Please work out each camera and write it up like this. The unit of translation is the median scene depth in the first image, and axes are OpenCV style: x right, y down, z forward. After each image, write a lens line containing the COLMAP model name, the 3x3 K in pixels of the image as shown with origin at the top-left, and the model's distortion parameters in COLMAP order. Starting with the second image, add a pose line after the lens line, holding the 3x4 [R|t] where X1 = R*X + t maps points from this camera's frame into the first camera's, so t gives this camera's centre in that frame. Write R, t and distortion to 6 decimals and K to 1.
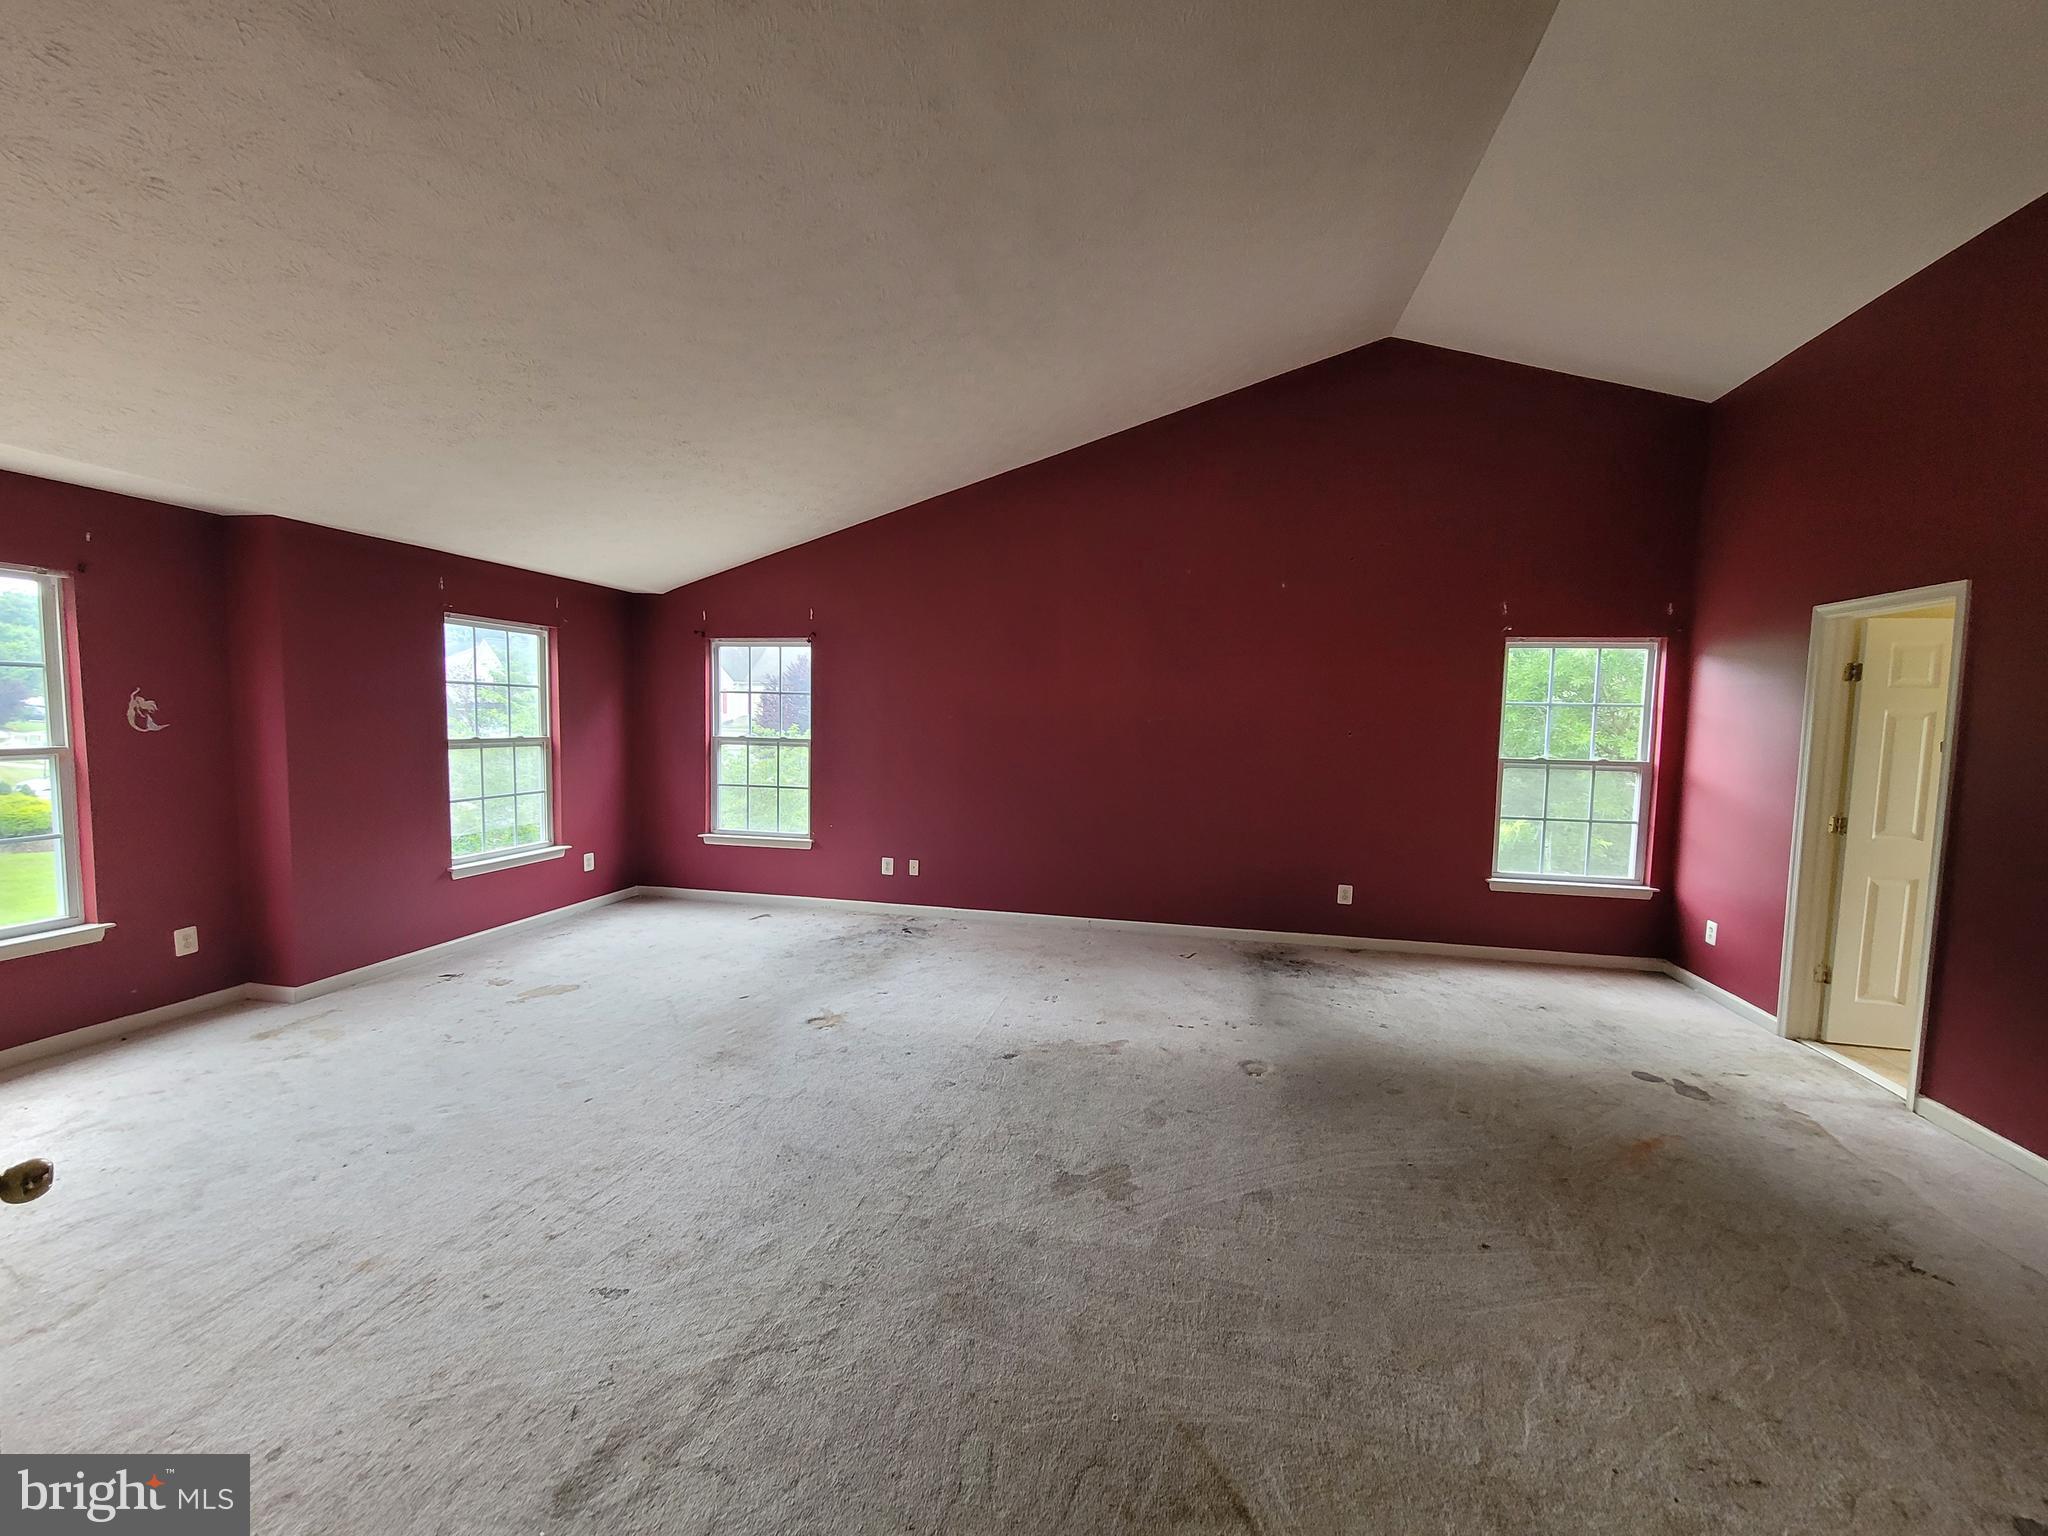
lens RADIAL K [[832.1, 0, 1018.4], [0, 832.1, 781.0], [0, 0, 1]] dist [-0.001858, -0.000138]
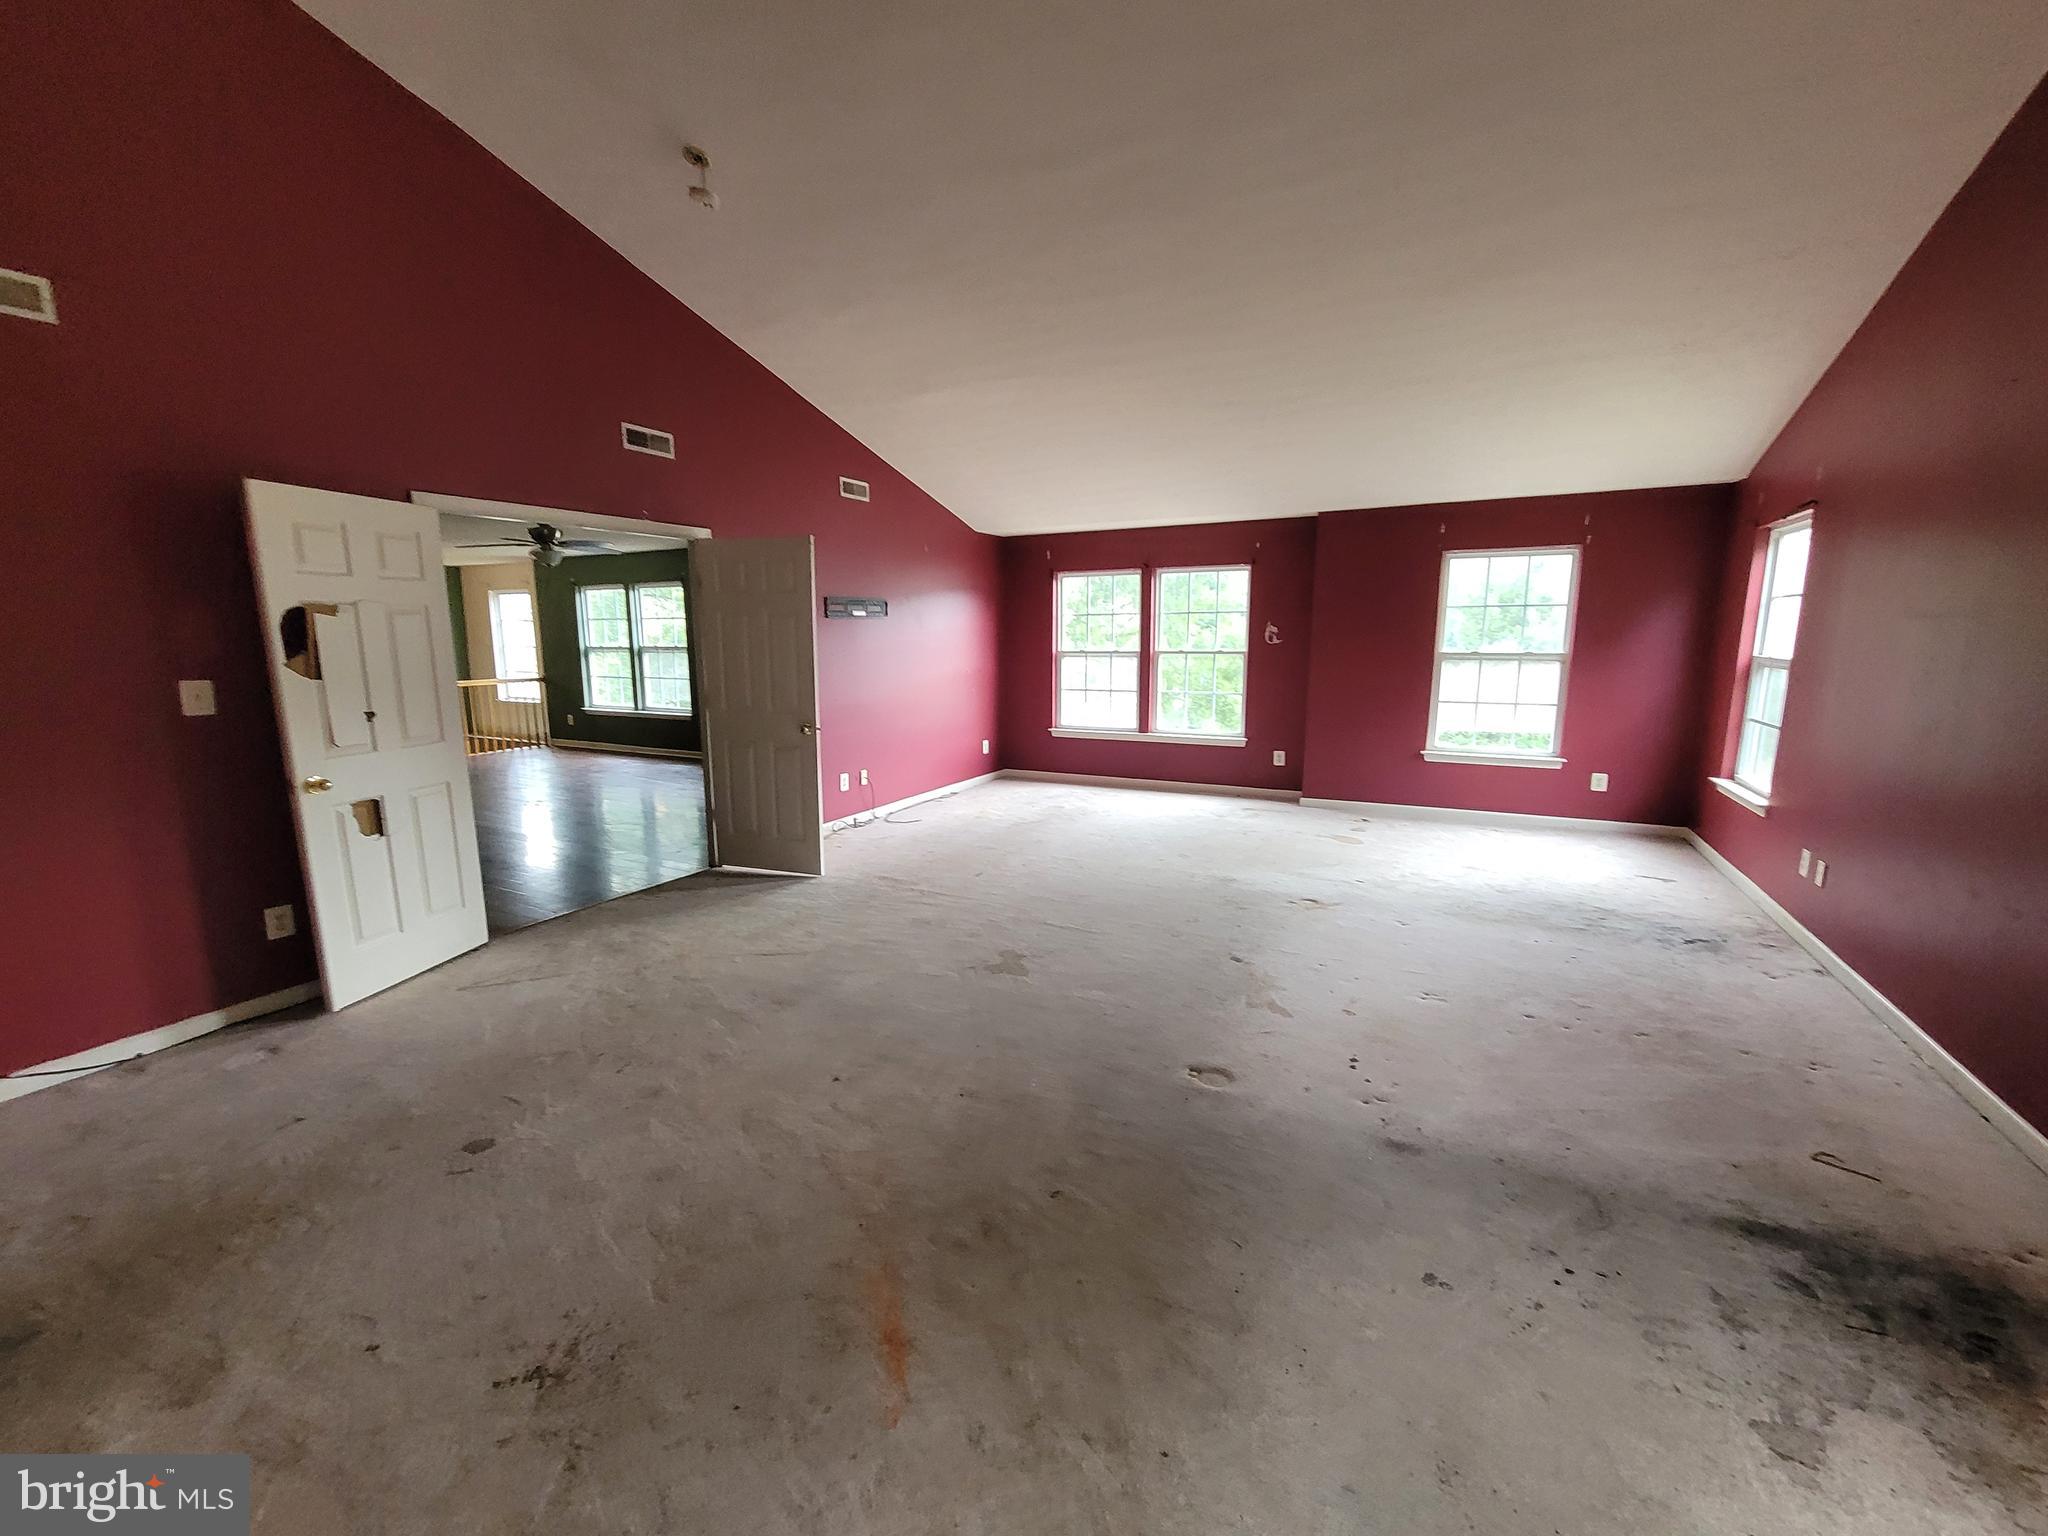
lens RADIAL K [[832.1, 0, 1018.4], [0, 832.1, 781.0], [0, 0, 1]] dist [-0.001858, -0.000138]
pose [[-0.254520, 0.152403, -0.954983, 0.732862], [-0.073628, 0.981584, 0.176272, -0.033159], [0.964261, 0.115178, -0.238612, 0.702261]]
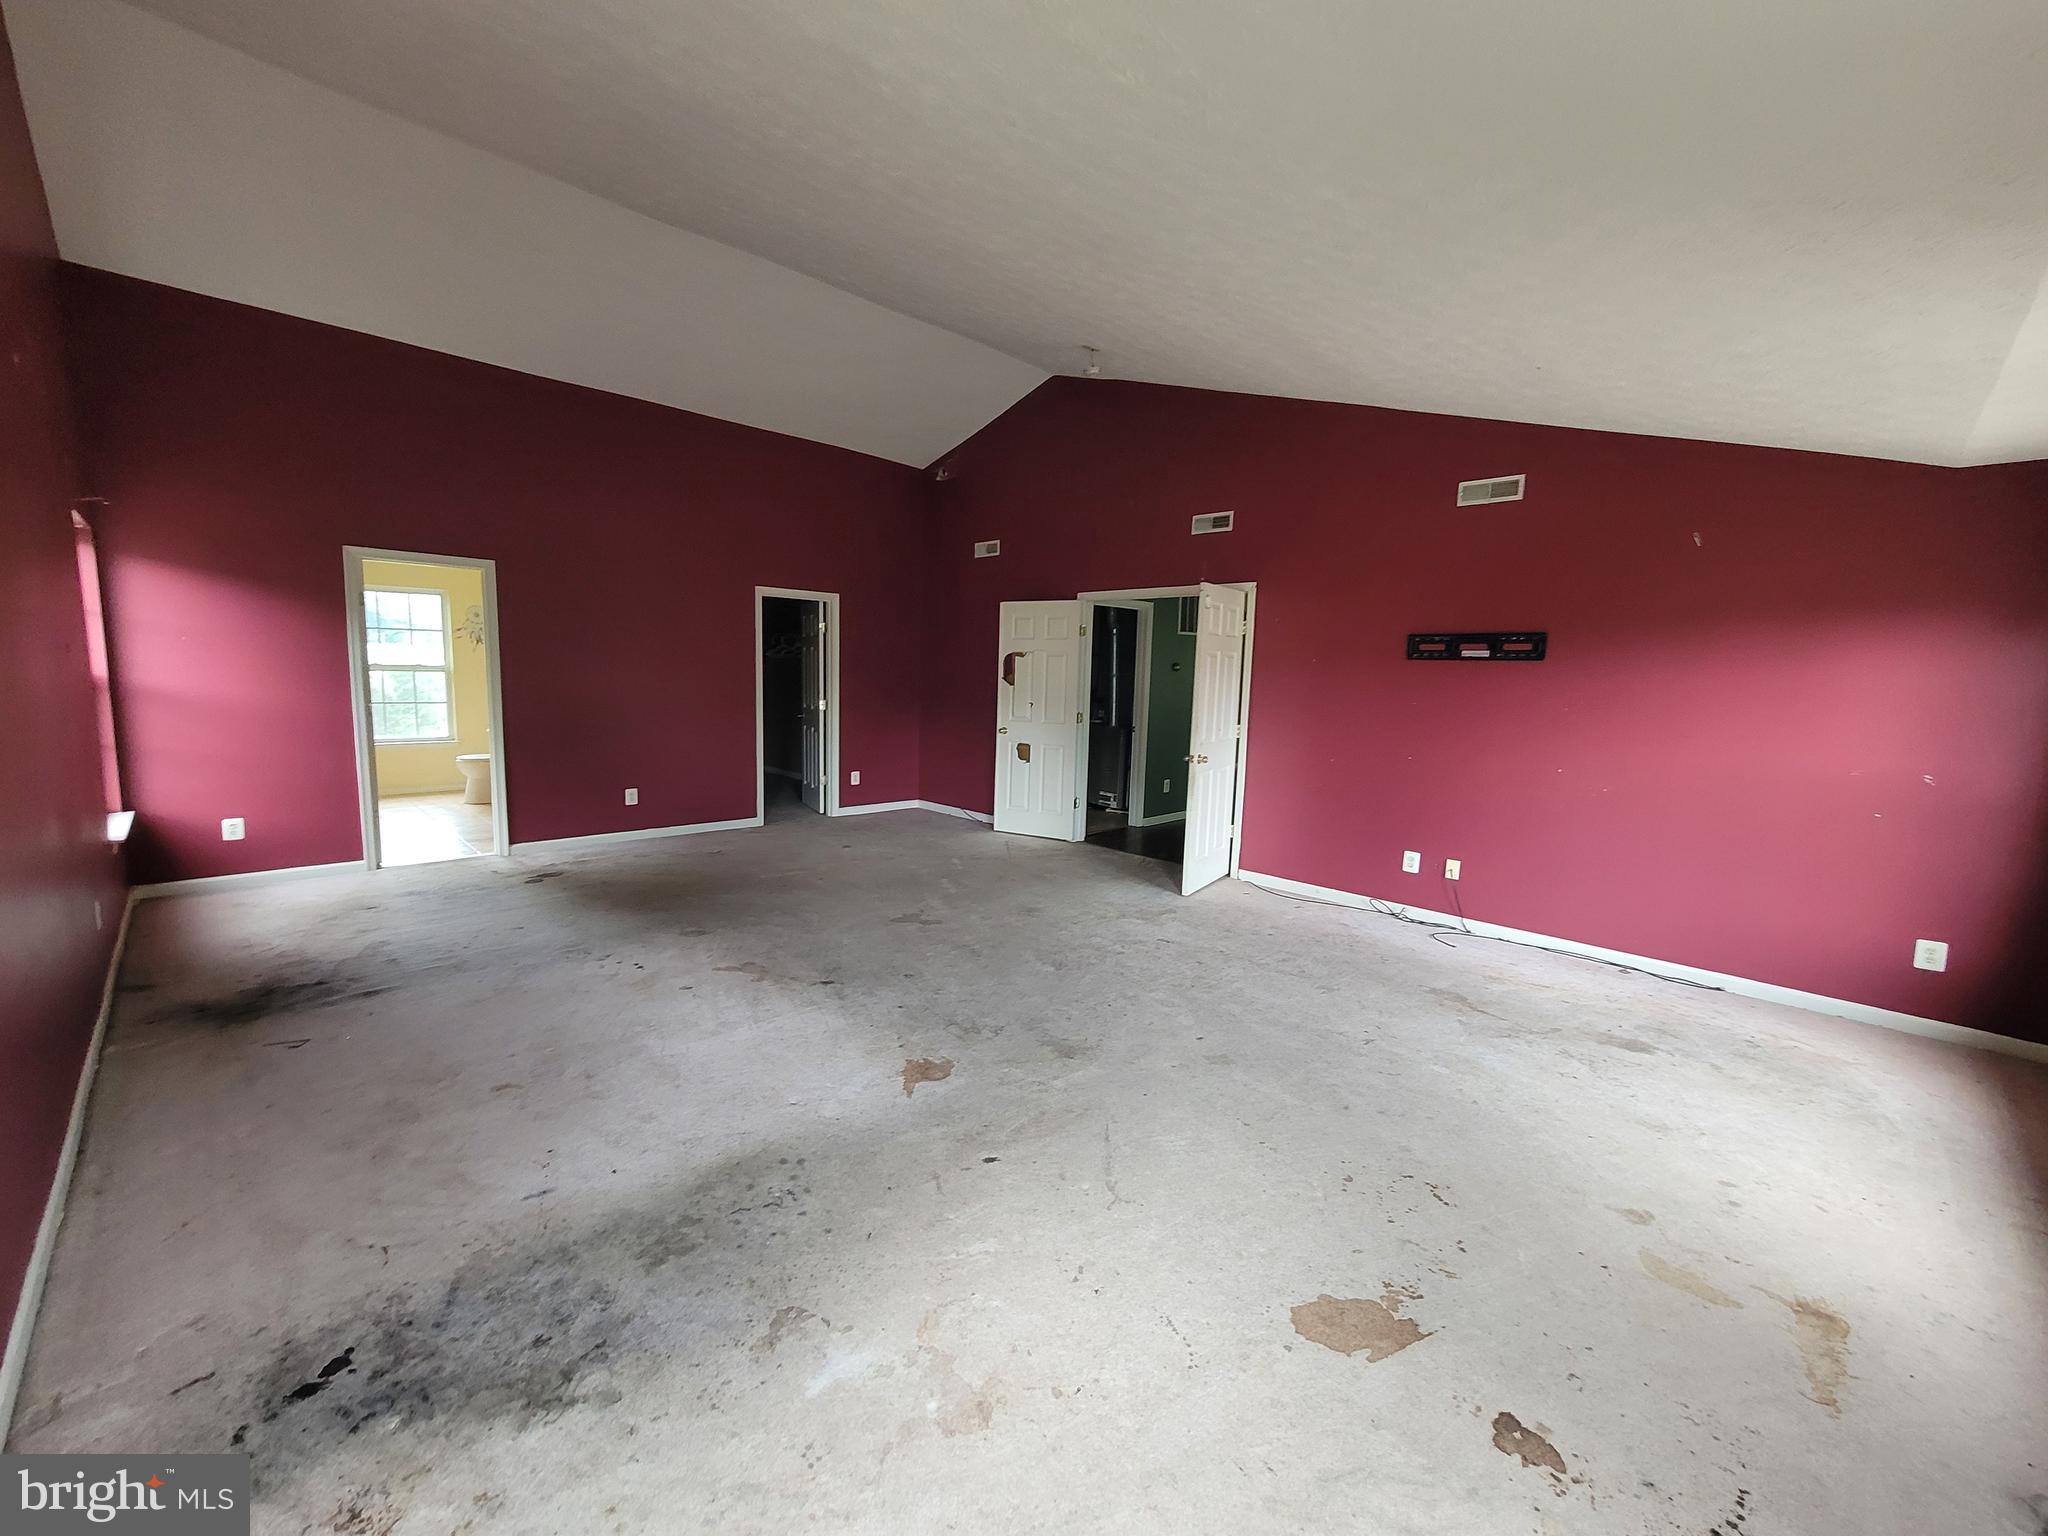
lens RADIAL K [[832.1, 0, 1018.4], [0, 832.1, 781.0], [0, 0, 1]] dist [-0.001858, -0.000138]
pose [[-0.838211, -0.117074, 0.532630, -0.540068], [-0.002731, 0.977573, 0.210577, -0.099353], [-0.545339, 0.175054, -0.819733, 1.227946]]
